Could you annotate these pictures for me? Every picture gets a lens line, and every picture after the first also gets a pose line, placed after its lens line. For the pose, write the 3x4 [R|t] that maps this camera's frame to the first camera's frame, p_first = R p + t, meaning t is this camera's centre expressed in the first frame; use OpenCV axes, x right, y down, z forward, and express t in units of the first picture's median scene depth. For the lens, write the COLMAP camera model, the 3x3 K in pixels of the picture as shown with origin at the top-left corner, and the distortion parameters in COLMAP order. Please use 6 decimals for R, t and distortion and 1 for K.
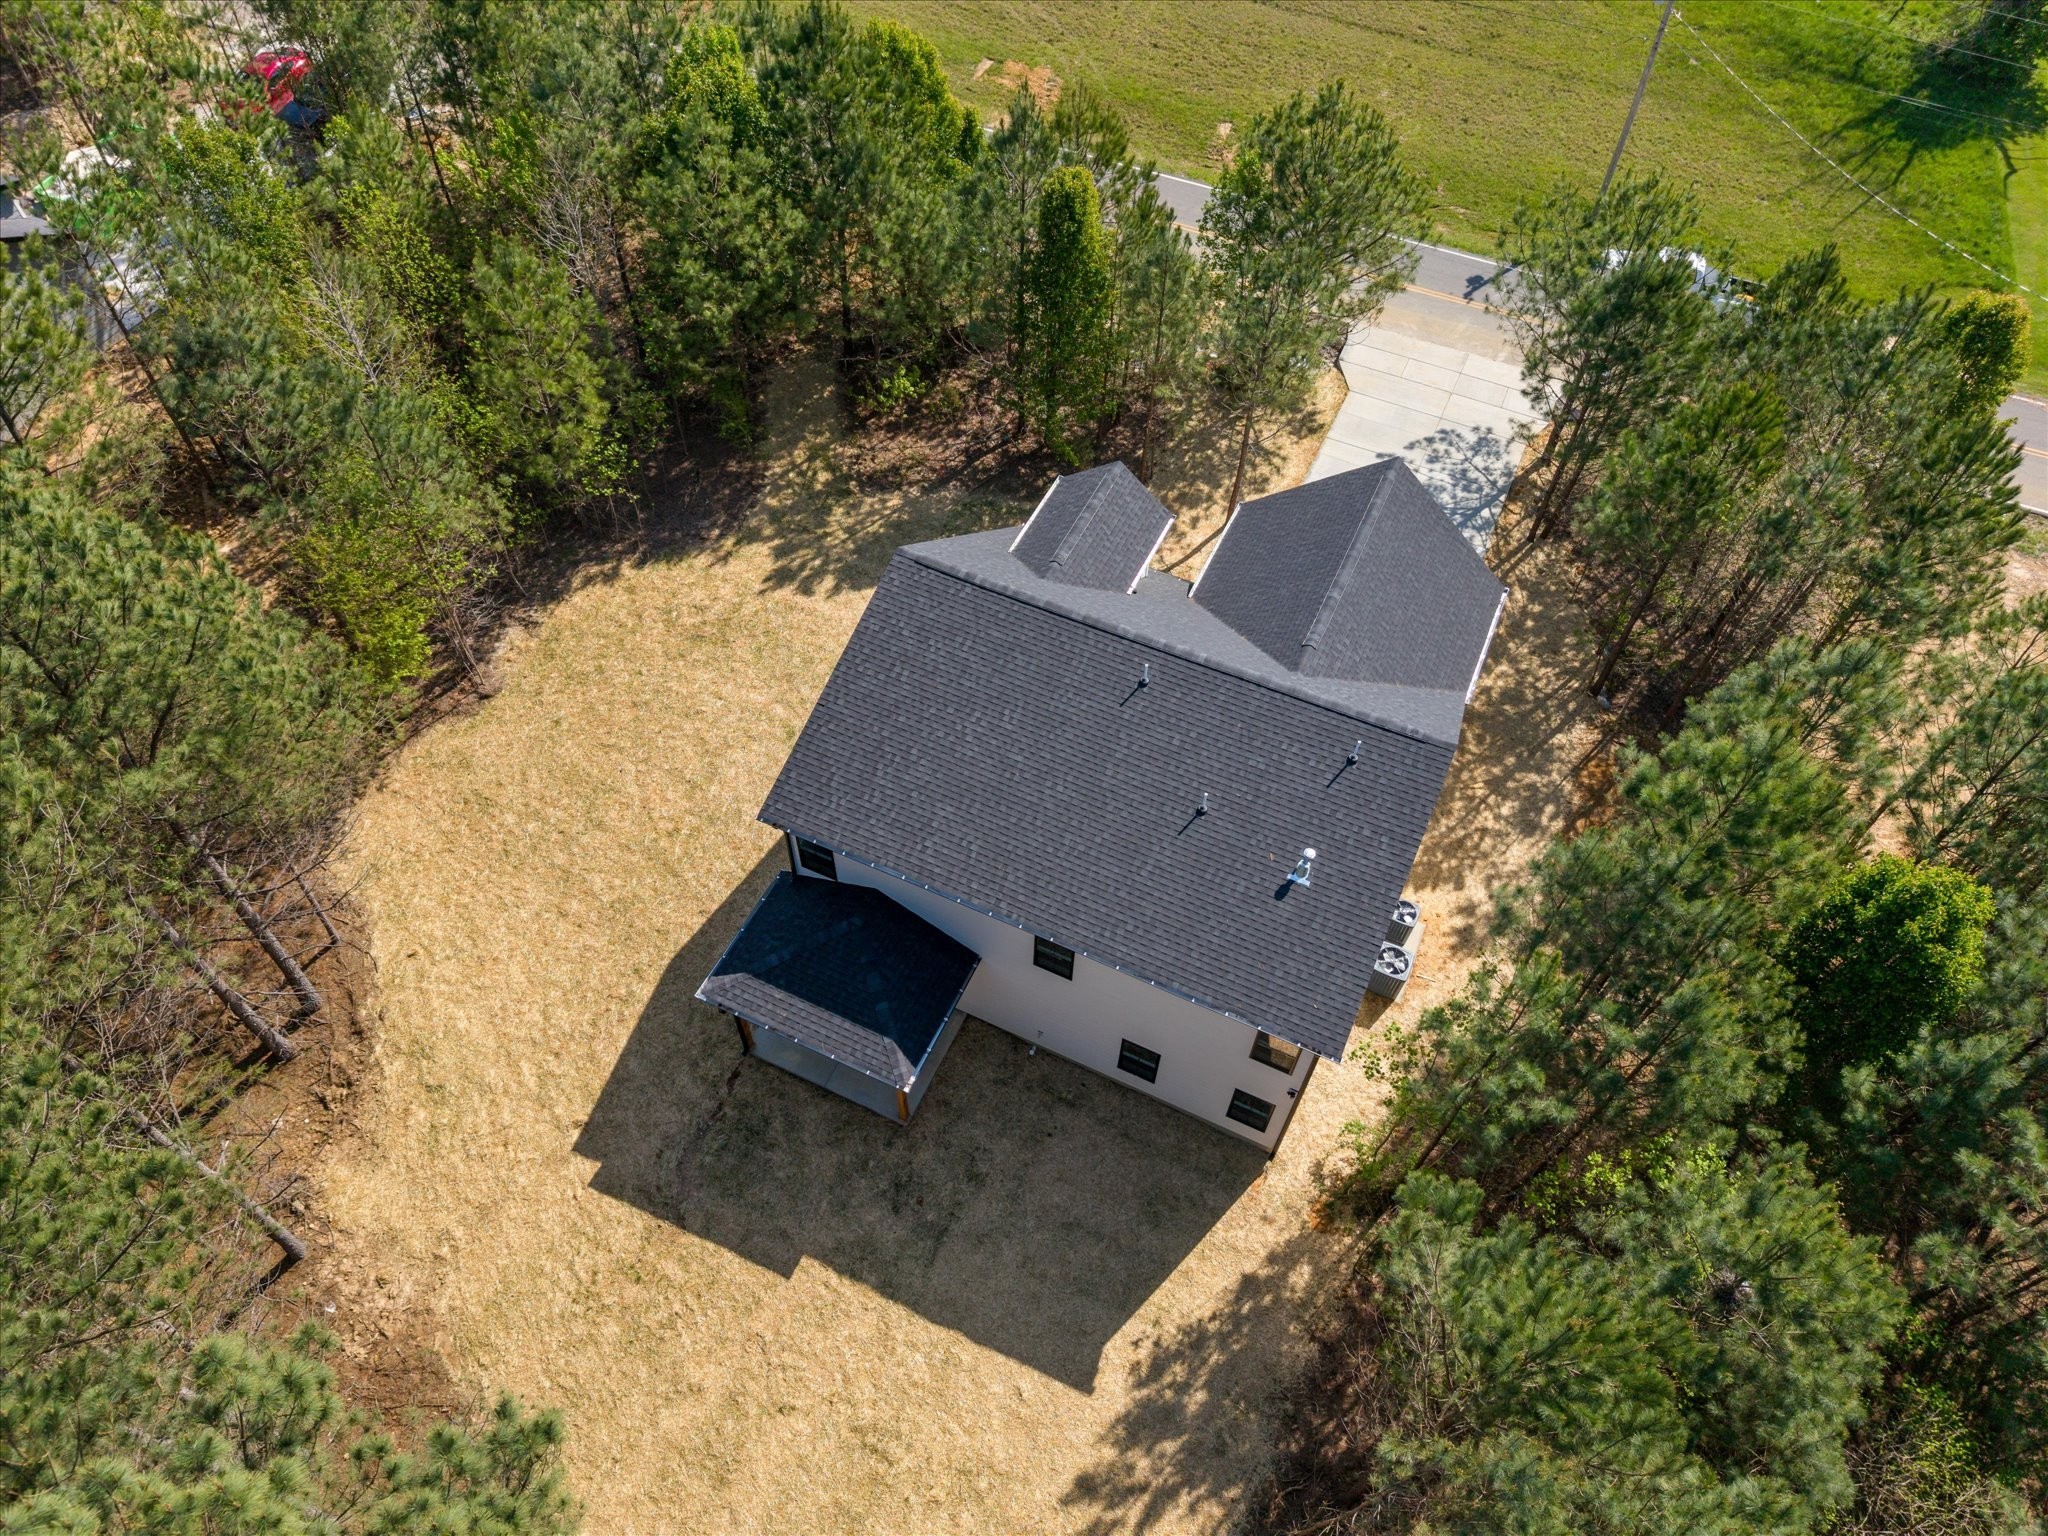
lens RADIAL K [[1441.0, 0, 1016.6], [0, 1441.0, 792.4], [0, 0, 1]] dist [0.115057, -0.063035]
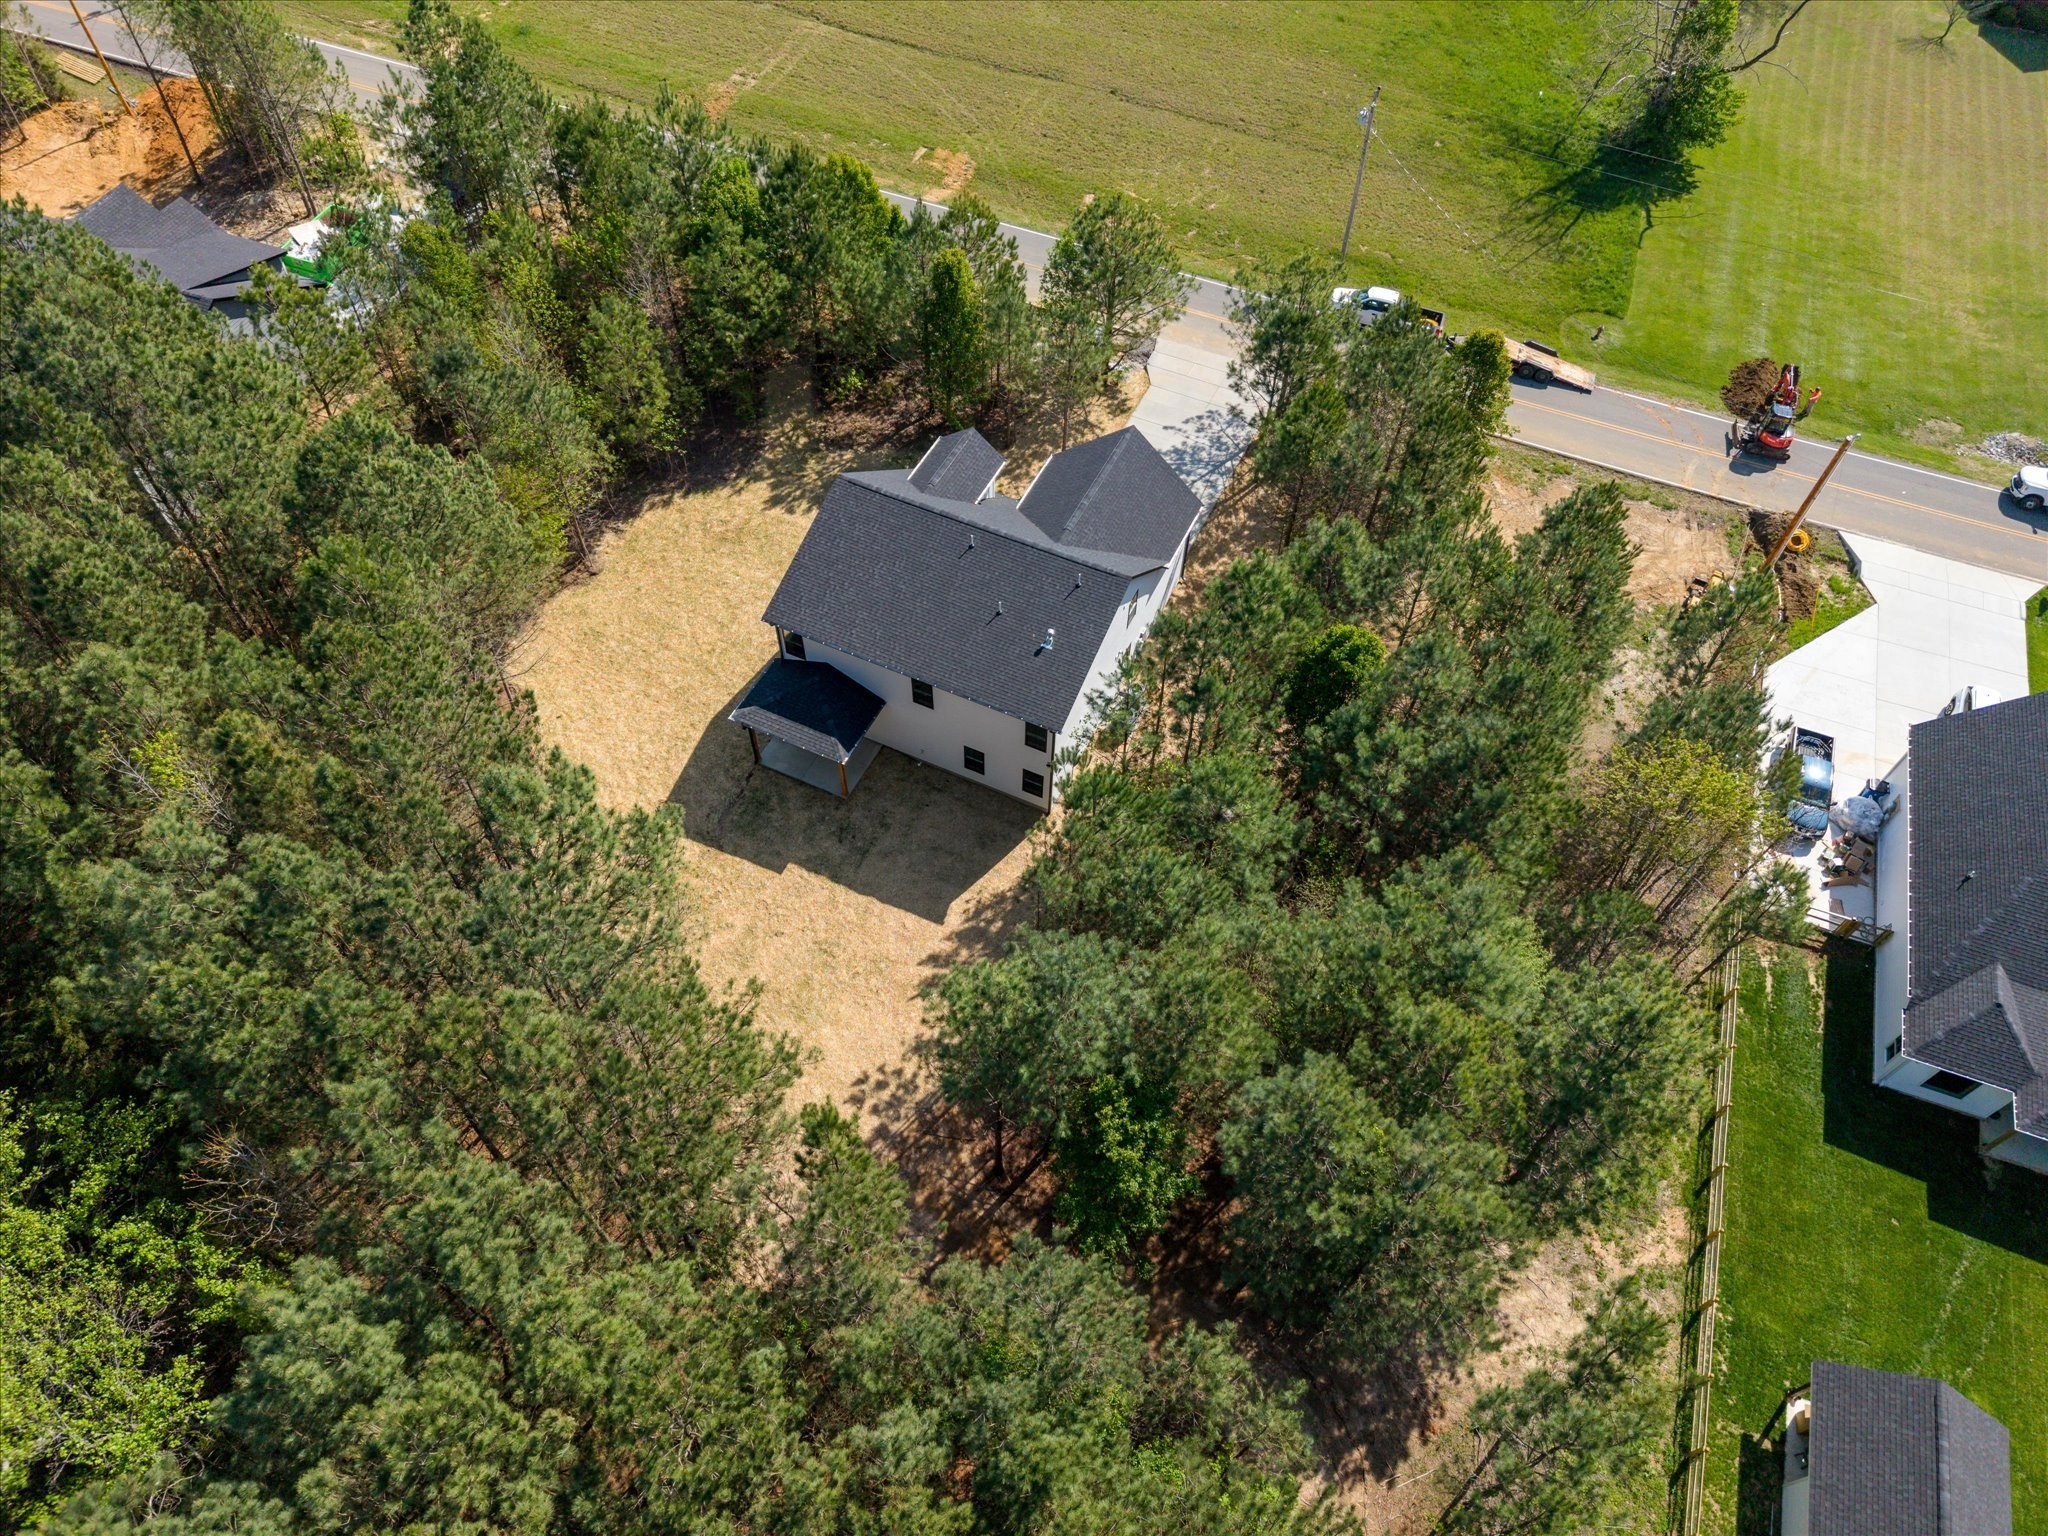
lens RADIAL K [[1406.1, 0, 1024.0], [0, 1406.1, 768.0], [0, 0, 1]] dist [0.164877, -0.149310]
pose [[0.999984, -0.004521, 0.003511, 0.106371], [0.004530, 0.999987, -0.002472, 0.151746], [-0.003500, 0.002488, 0.999991, -0.574824]]
